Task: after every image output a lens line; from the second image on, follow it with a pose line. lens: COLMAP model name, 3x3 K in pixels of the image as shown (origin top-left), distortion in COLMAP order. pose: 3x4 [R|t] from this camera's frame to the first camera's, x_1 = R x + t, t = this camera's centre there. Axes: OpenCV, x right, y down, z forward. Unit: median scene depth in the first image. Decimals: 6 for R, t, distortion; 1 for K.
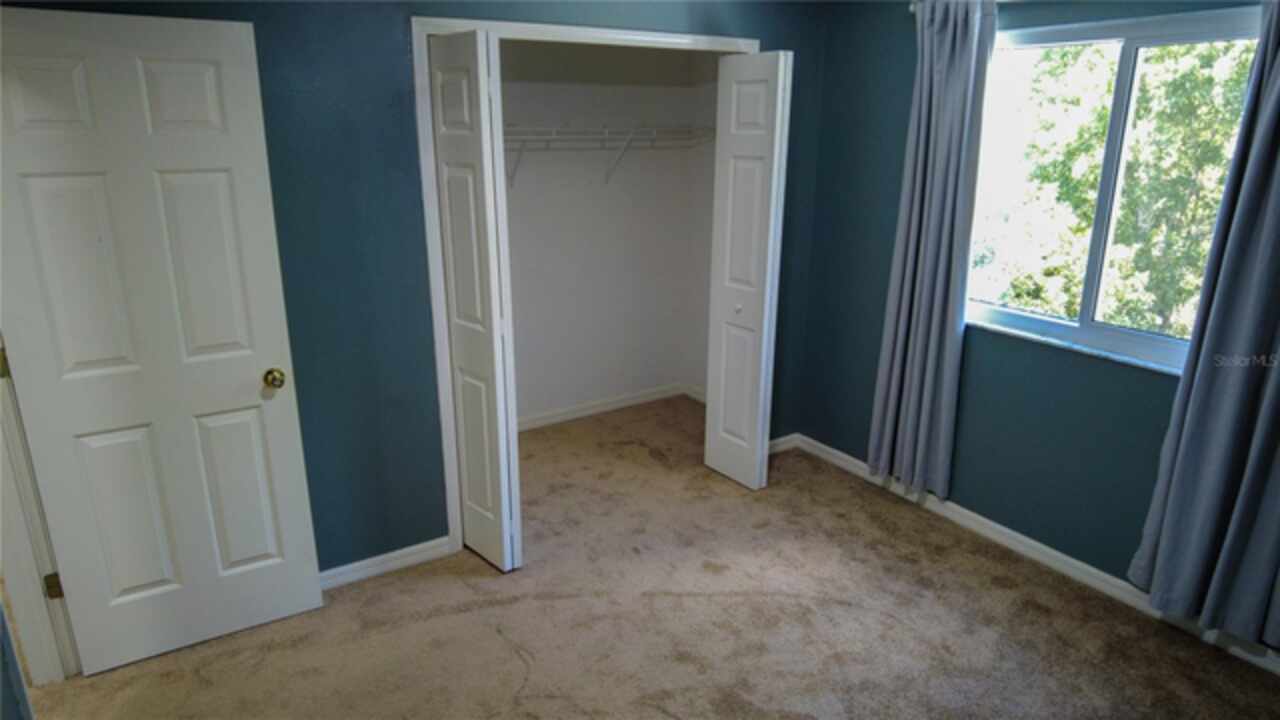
lens RADIAL K [[768.4, 0, 640.0], [0, 768.4, 360.0], [0, 0, 1]] dist [-0.030549, -0.000020]
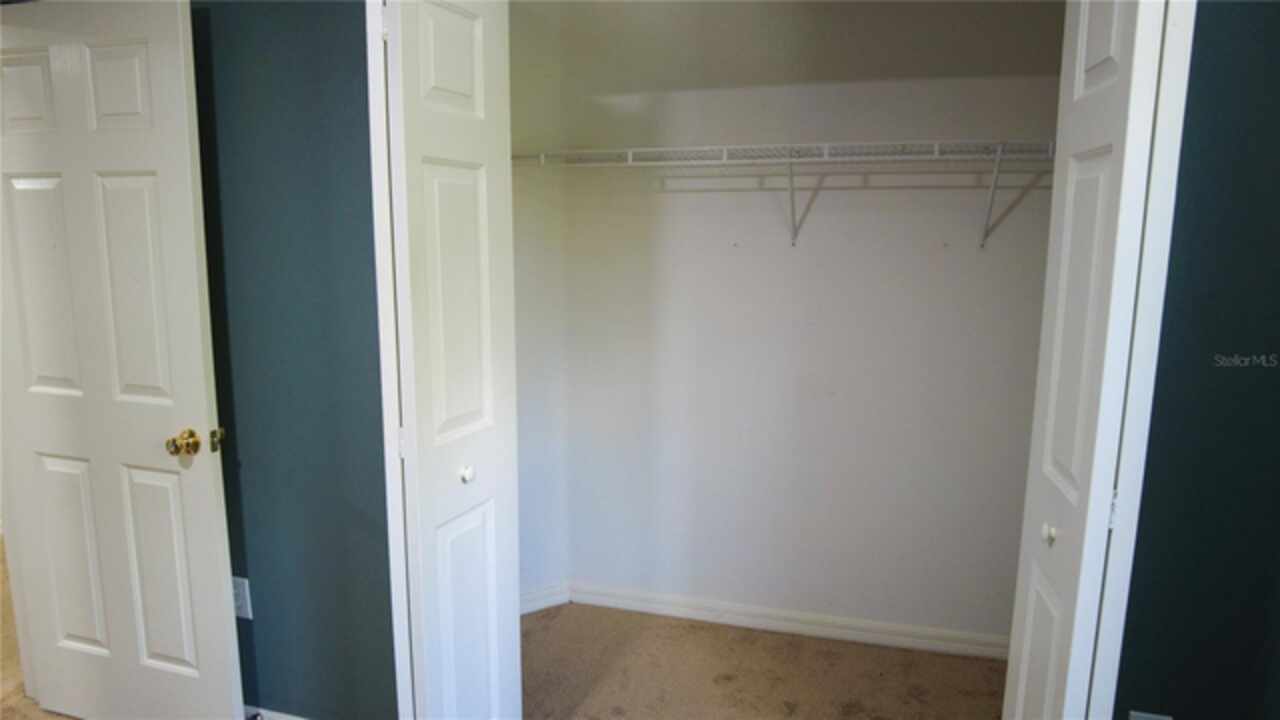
lens RADIAL K [[739.6, 0, 640.0], [0, 739.6, 360.0], [0, 0, 1]] dist [-0.001390, -0.000450]
pose [[0.631635, 0.123081, -0.765434, 0.386227], [-0.225726, 0.973738, -0.029693, -0.142689], [0.741677, 0.191533, 0.642829, 0.871220]]
